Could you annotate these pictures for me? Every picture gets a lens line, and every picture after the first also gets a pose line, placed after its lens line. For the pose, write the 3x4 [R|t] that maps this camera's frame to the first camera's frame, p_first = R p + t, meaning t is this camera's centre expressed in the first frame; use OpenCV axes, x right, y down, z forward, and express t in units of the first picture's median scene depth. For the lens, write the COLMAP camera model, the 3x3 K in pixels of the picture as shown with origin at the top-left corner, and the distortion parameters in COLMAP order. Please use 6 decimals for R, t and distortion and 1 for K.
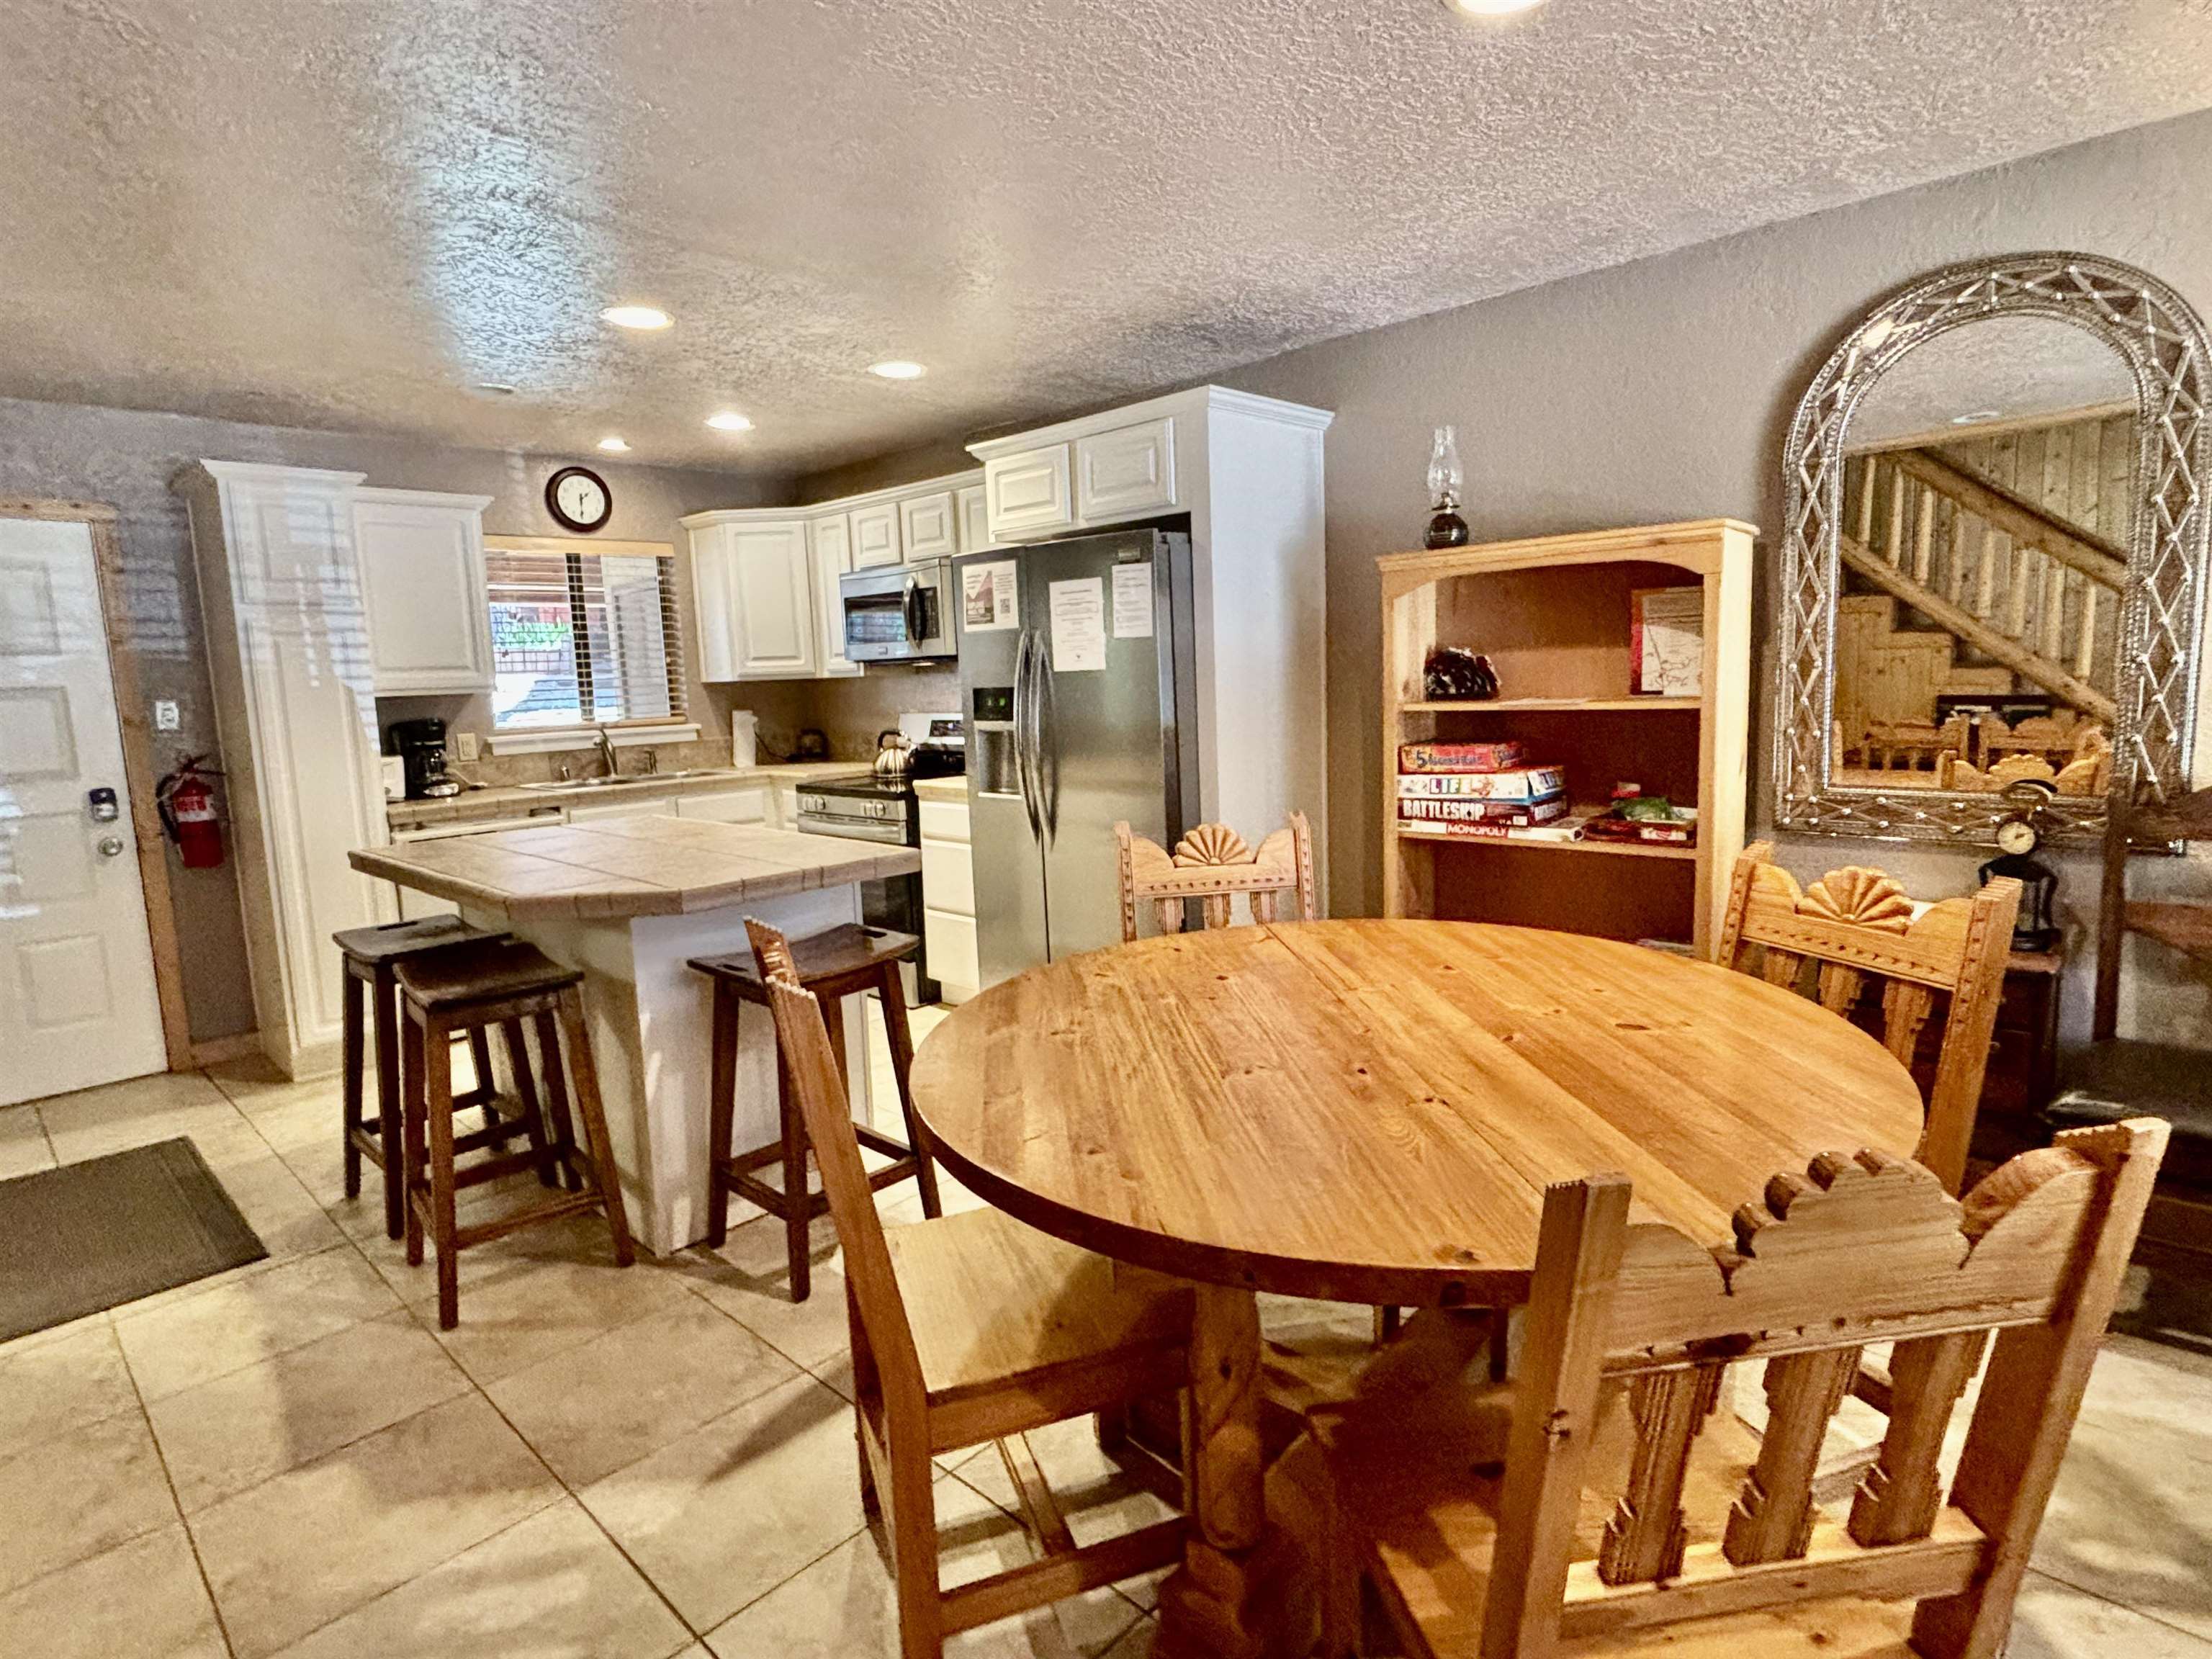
lens RADIAL K [[1149.8, 0, 1082.8], [0, 1149.8, 821.0], [0, 0, 1]] dist [0.006263, -0.007959]
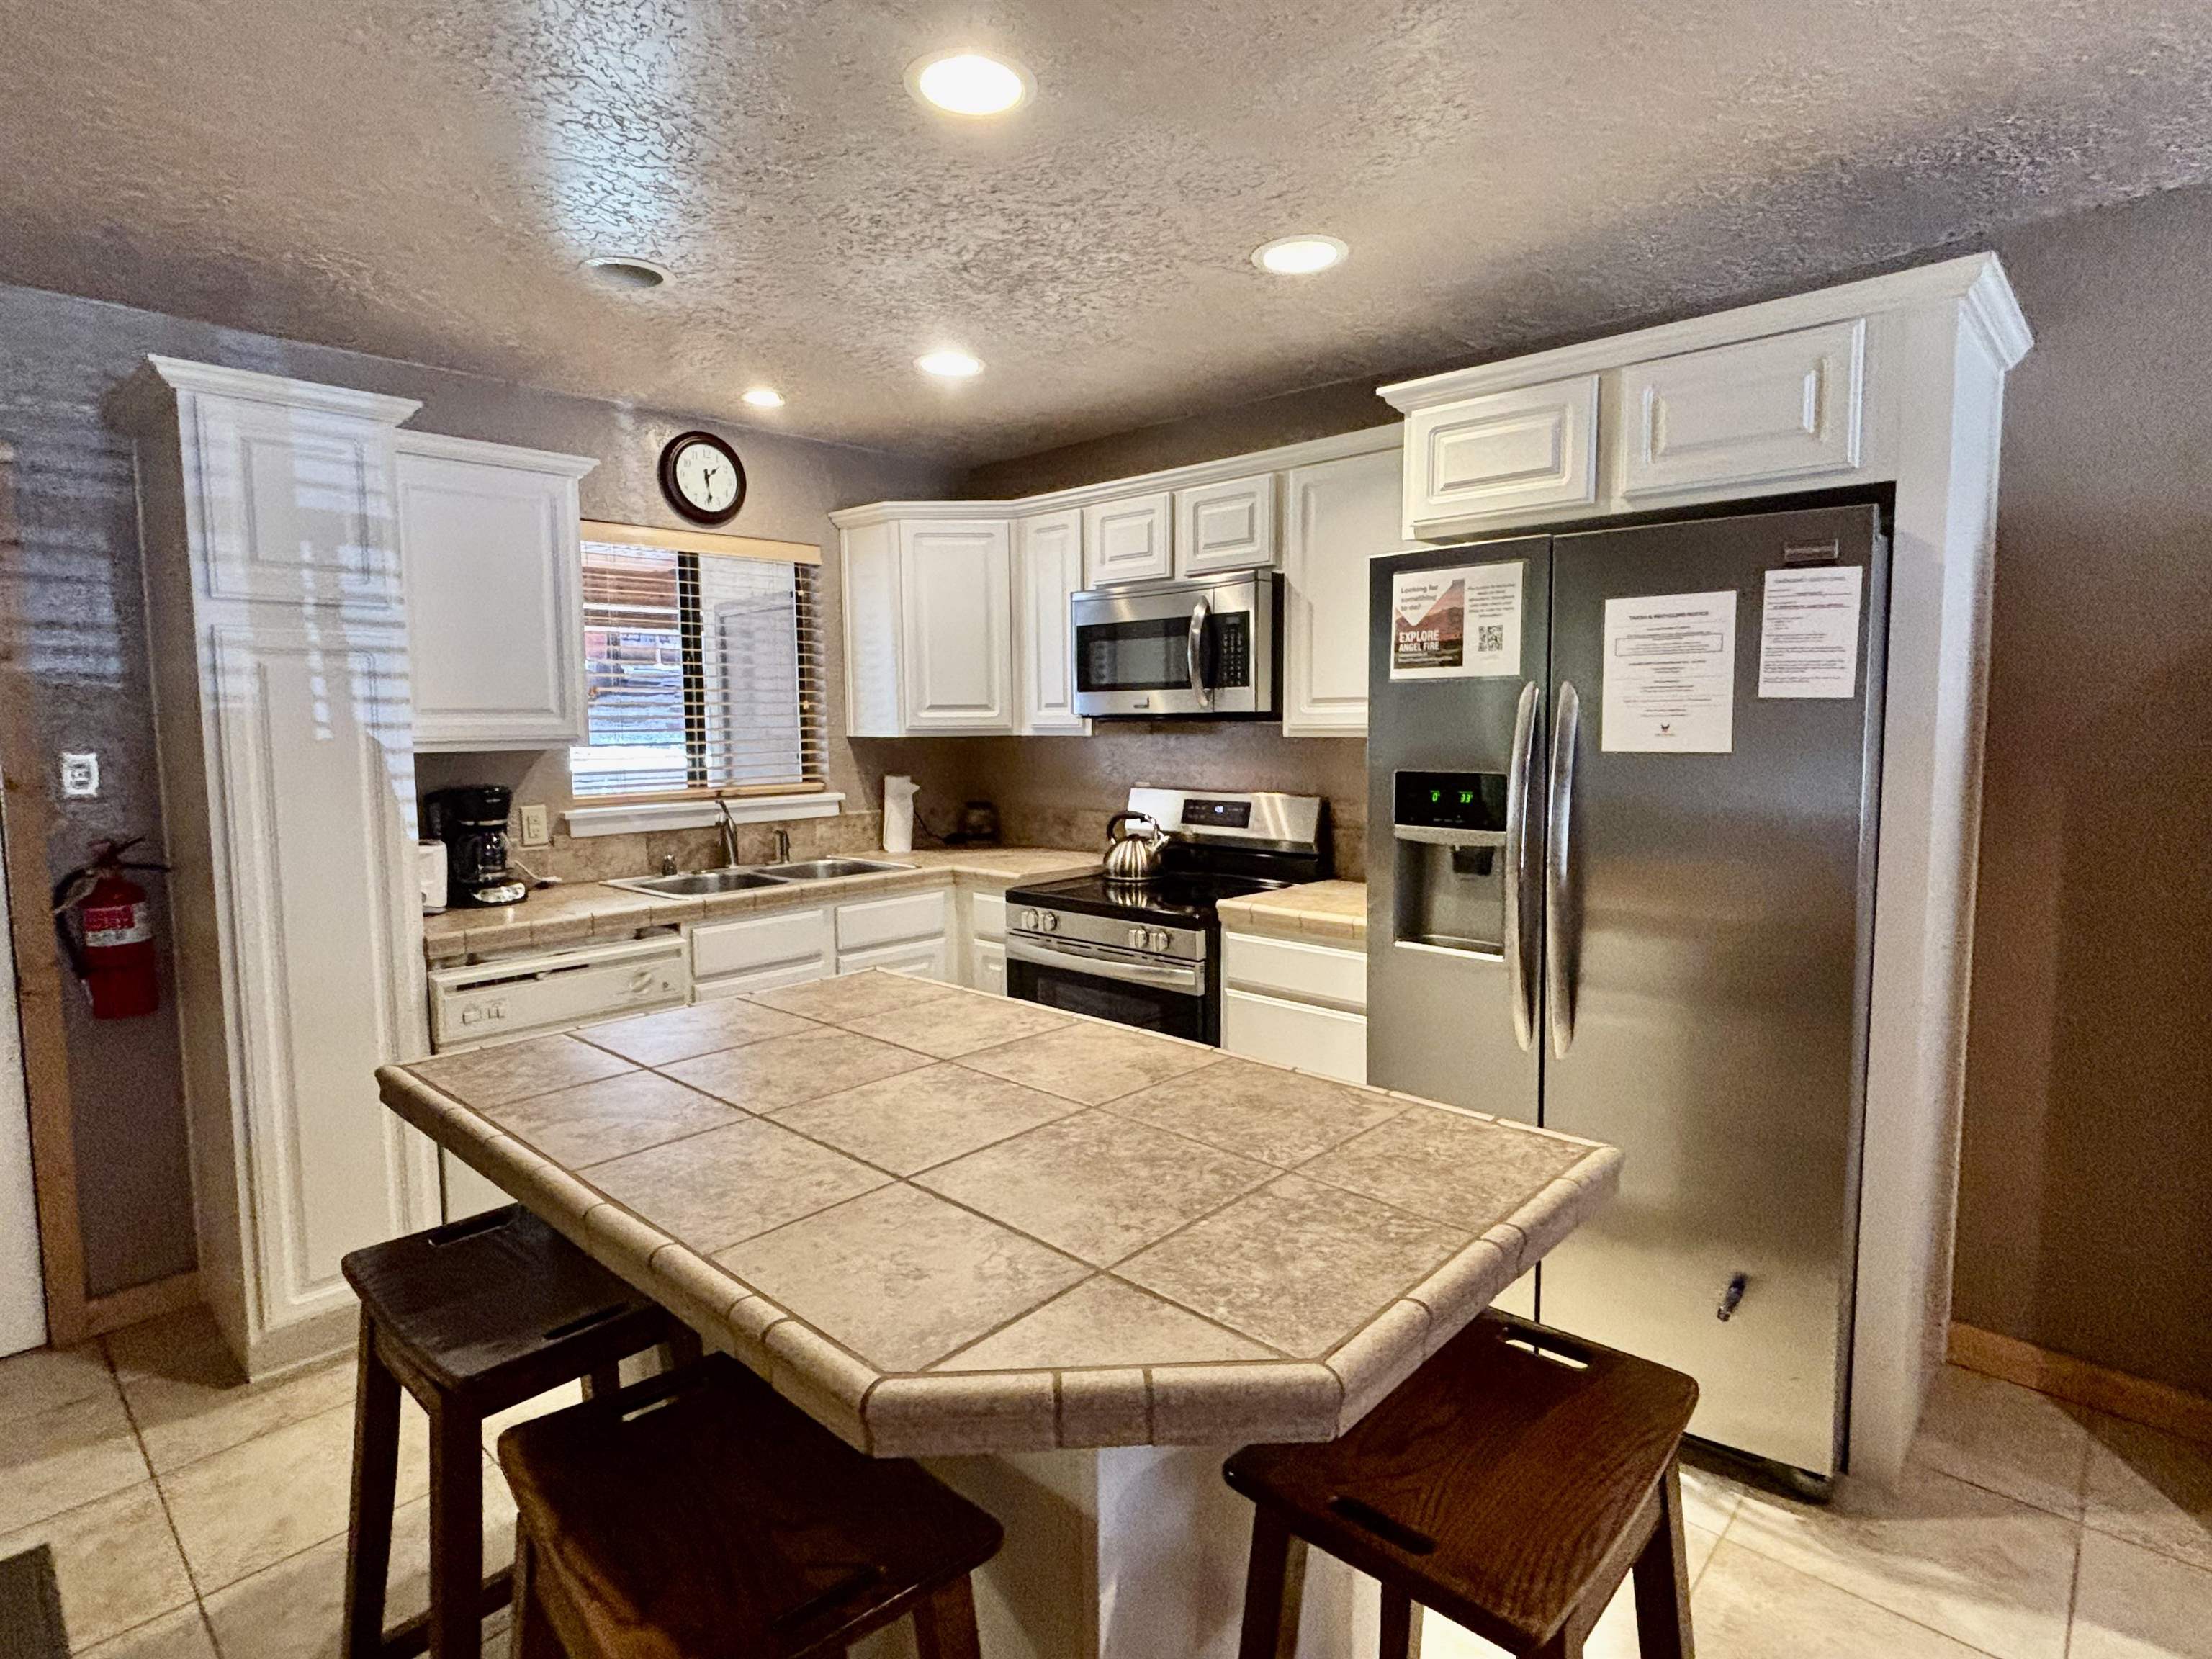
lens RADIAL K [[1149.8, 0, 1084.8], [0, 1149.8, 815.5], [0, 0, 1]] dist [0.006263, -0.007959]
pose [[0.999558, 0.025833, 0.014719, -0.240690], [-0.025143, 0.998657, -0.045297, -0.052518], [-0.015870, 0.044907, 0.998865, 0.343409]]
